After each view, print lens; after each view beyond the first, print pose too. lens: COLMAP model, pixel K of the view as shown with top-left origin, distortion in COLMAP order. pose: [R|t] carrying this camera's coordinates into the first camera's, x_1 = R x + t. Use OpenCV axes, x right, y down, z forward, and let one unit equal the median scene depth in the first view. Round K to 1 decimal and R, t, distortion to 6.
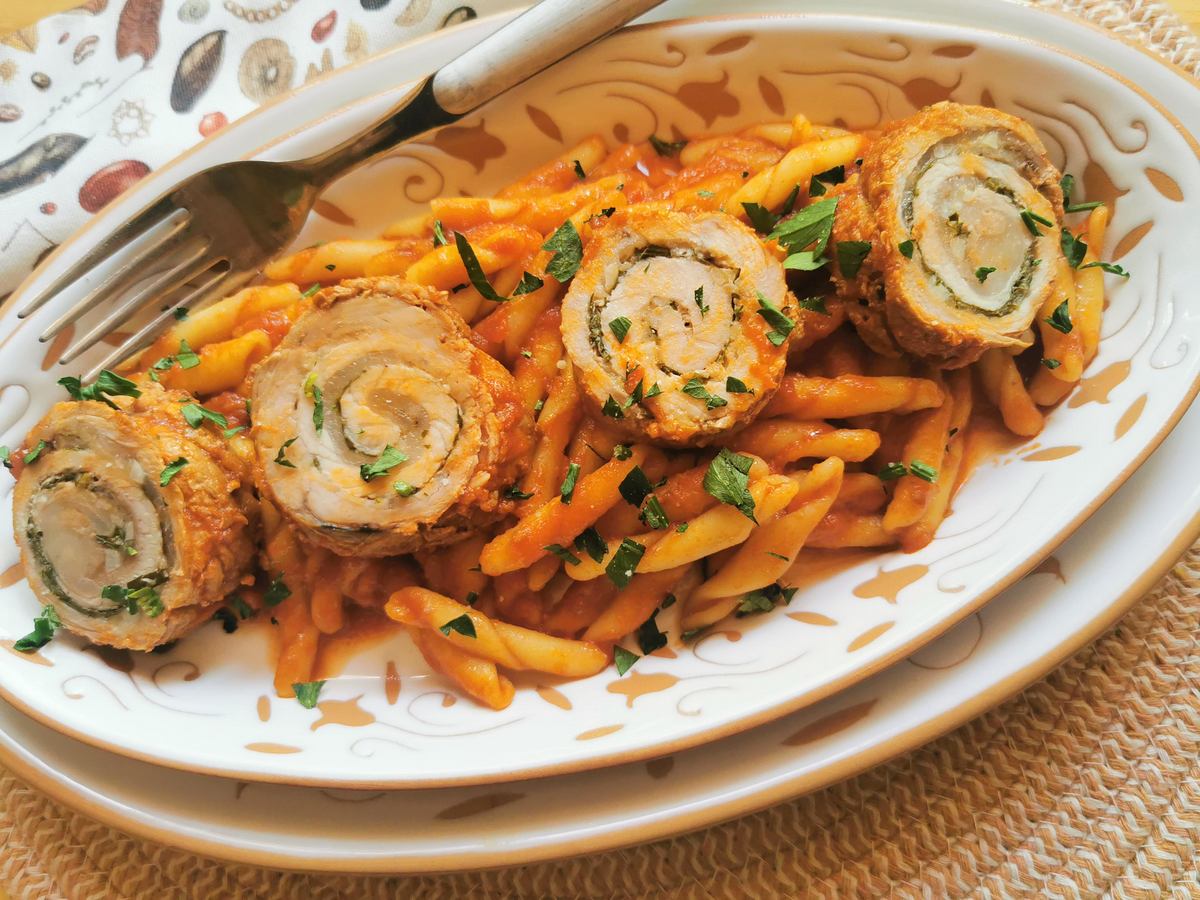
lens RADIAL K [[945.0, 0, 600.0], [0, 945.0, 450.0], [0, 0, 1]] dist [-0.017308, -0.003773]
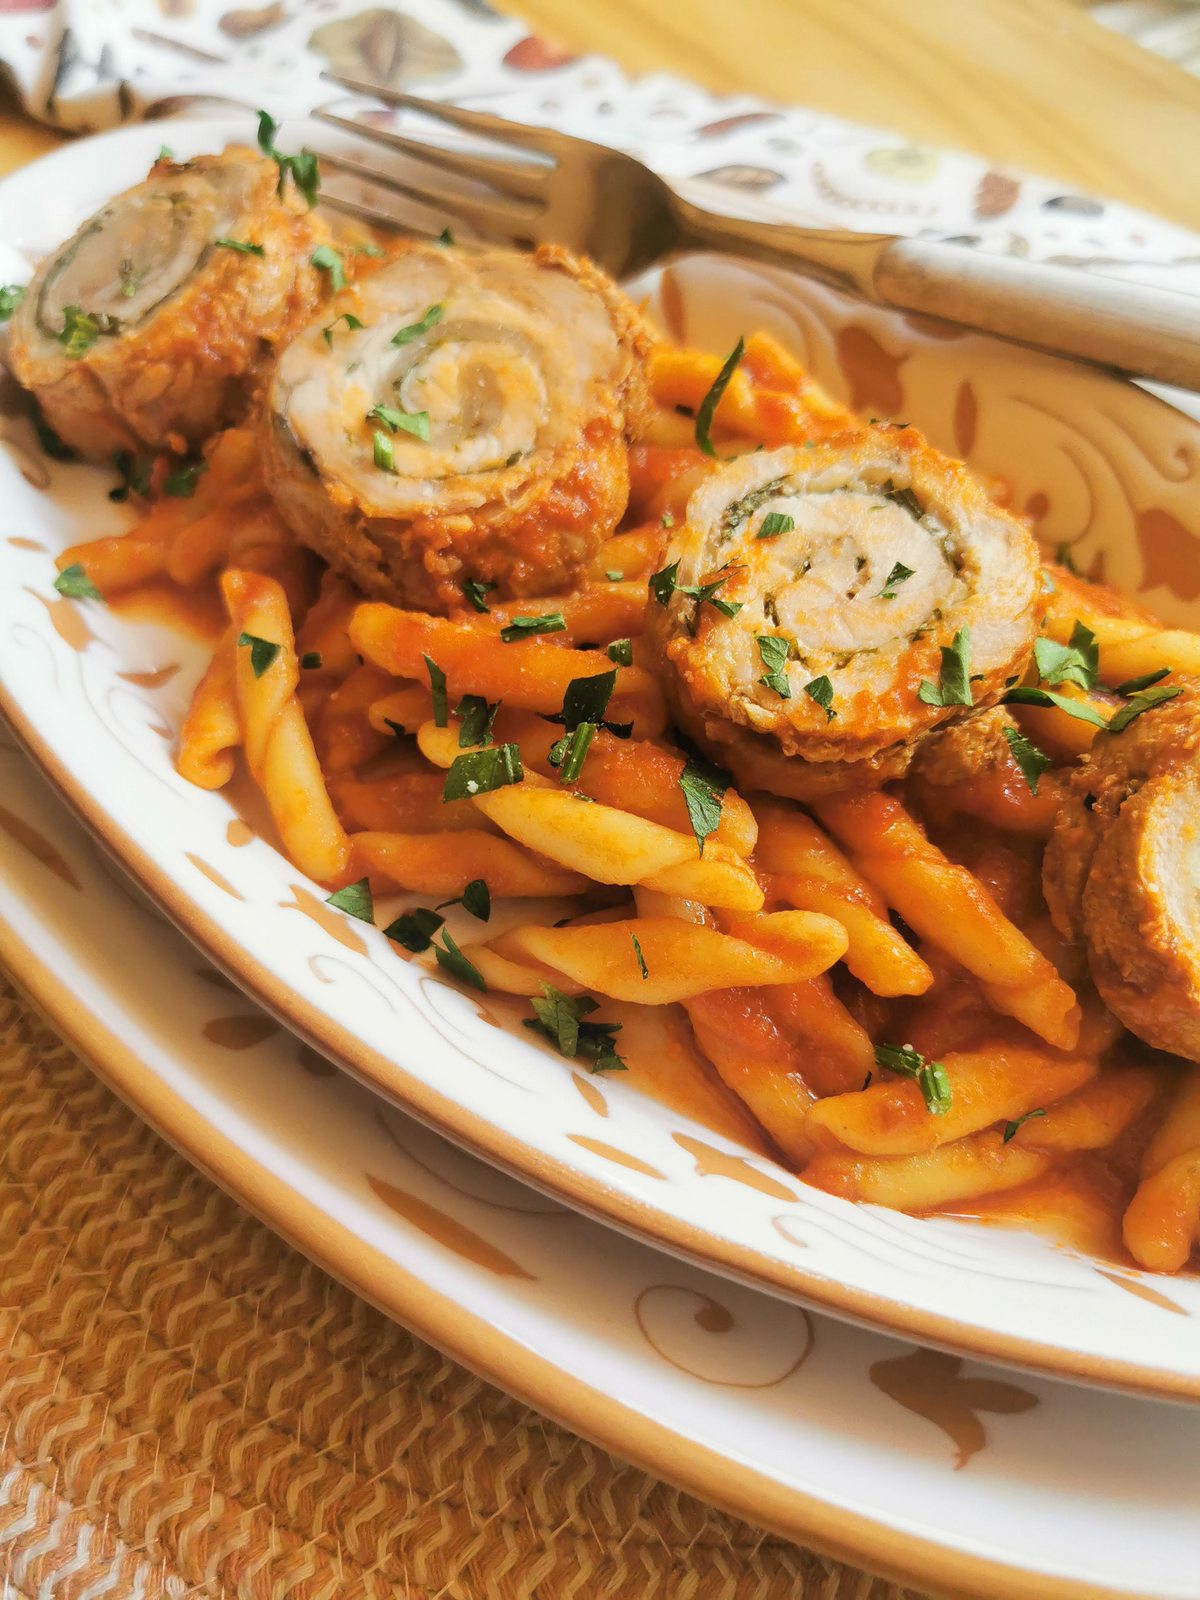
lens RADIAL K [[1332.0, 0, 600.0], [0, 1332.0, 800.0], [0, 0, 1]] dist [-0.060245, 0.017560]
pose [[0.585024, 0.720847, -0.371652, 0.404302], [-0.803470, 0.577509, -0.144636, 0.194026], [0.110372, 0.383227, 0.917036, 0.243349]]
